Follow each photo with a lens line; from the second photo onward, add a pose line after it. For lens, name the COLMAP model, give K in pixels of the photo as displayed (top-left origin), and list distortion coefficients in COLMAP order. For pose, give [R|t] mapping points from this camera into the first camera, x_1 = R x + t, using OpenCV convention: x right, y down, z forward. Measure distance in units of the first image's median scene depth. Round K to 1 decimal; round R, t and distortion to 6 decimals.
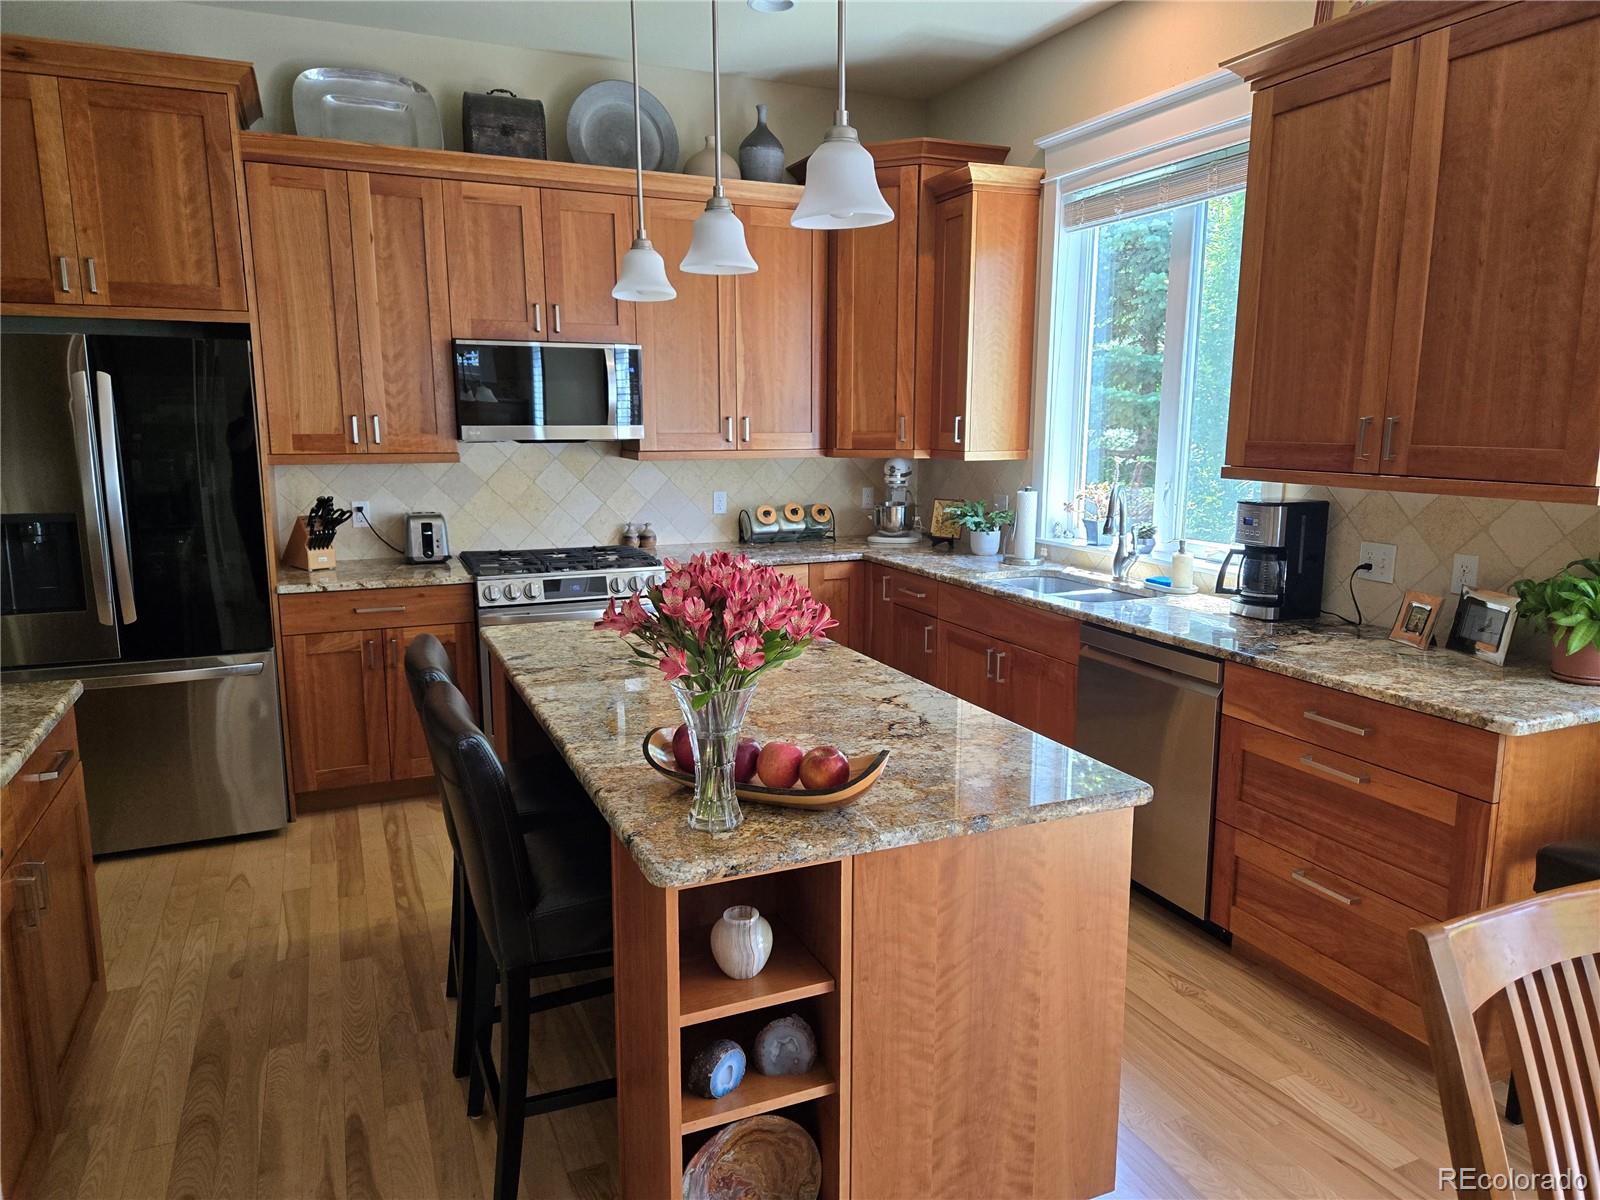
lens RADIAL K [[1077.6, 0, 806.9], [0, 1077.6, 601.9], [0, 0, 1]] dist [0.064976, -0.060866]
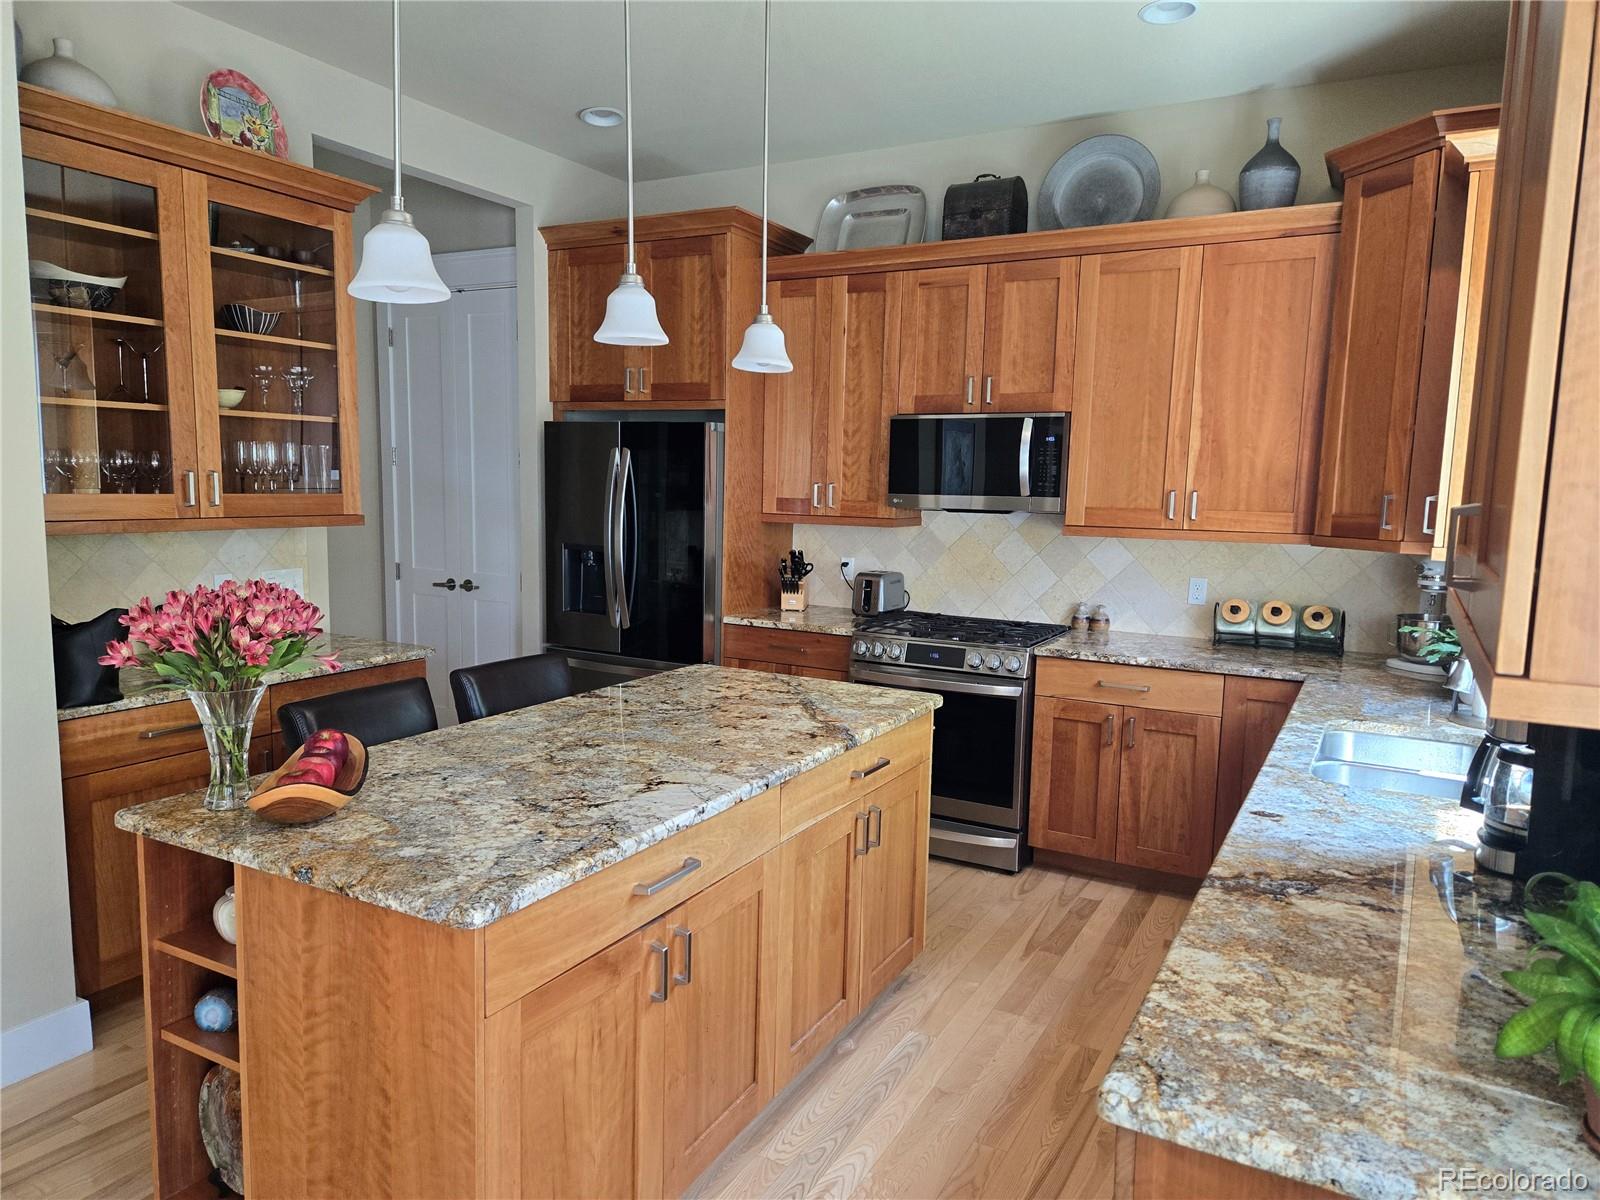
lens RADIAL K [[1070.4, 0, 797.8], [0, 1070.4, 610.1], [0, 0, 1]] dist [0.071907, -0.063394]
pose [[0.603592, 0.109768, -0.789701, 0.486398], [-0.157870, 0.987321, 0.016573, -0.051083], [0.781507, 0.114667, 0.613268, 0.286758]]
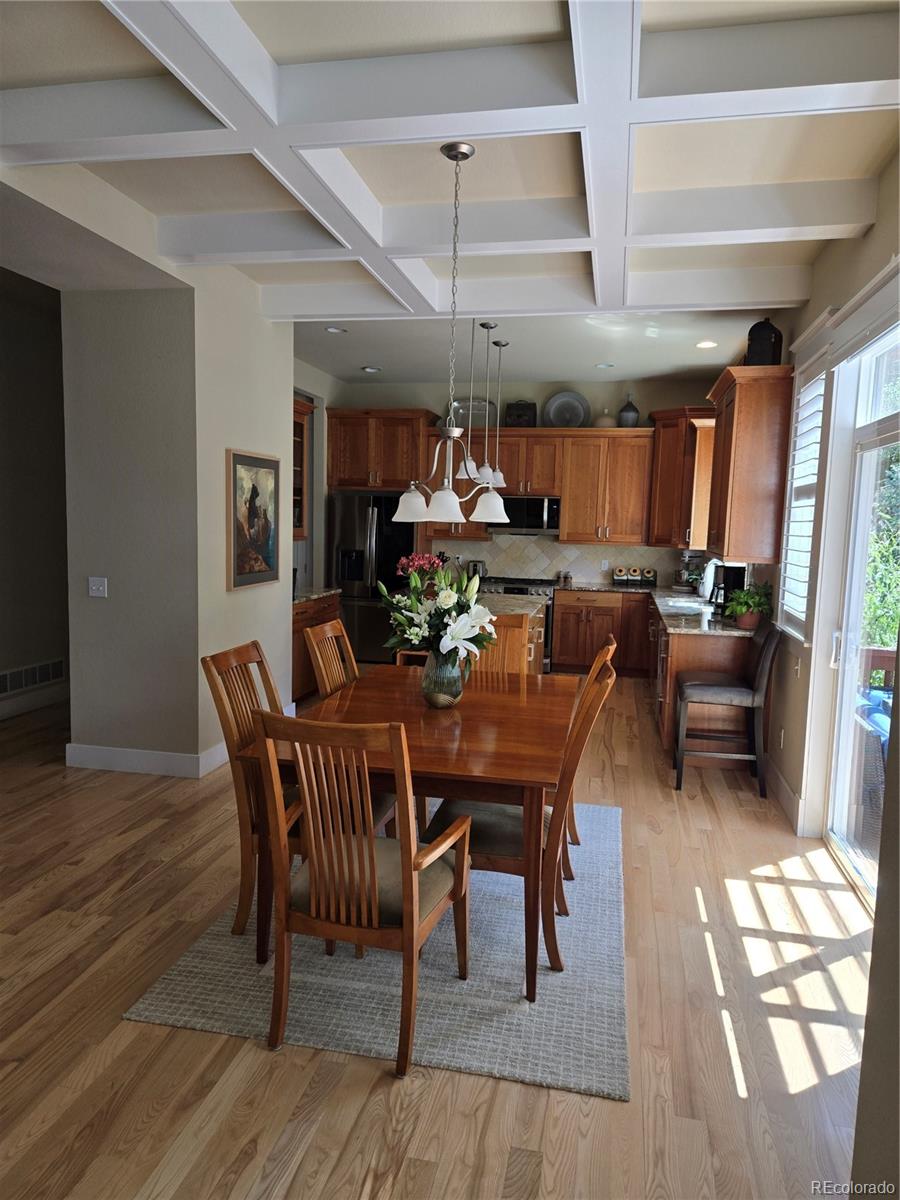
lens RADIAL K [[808.2, 0, 447.8], [0, 808.2, 605.4], [0, 0, 1]] dist [0.064976, -0.060866]
pose [[0.812049, 0.084343, -0.577463, 0.759563], [-0.127125, 0.991304, -0.033981, 0.106176], [0.569575, 0.101004, 0.815710, -0.646951]]
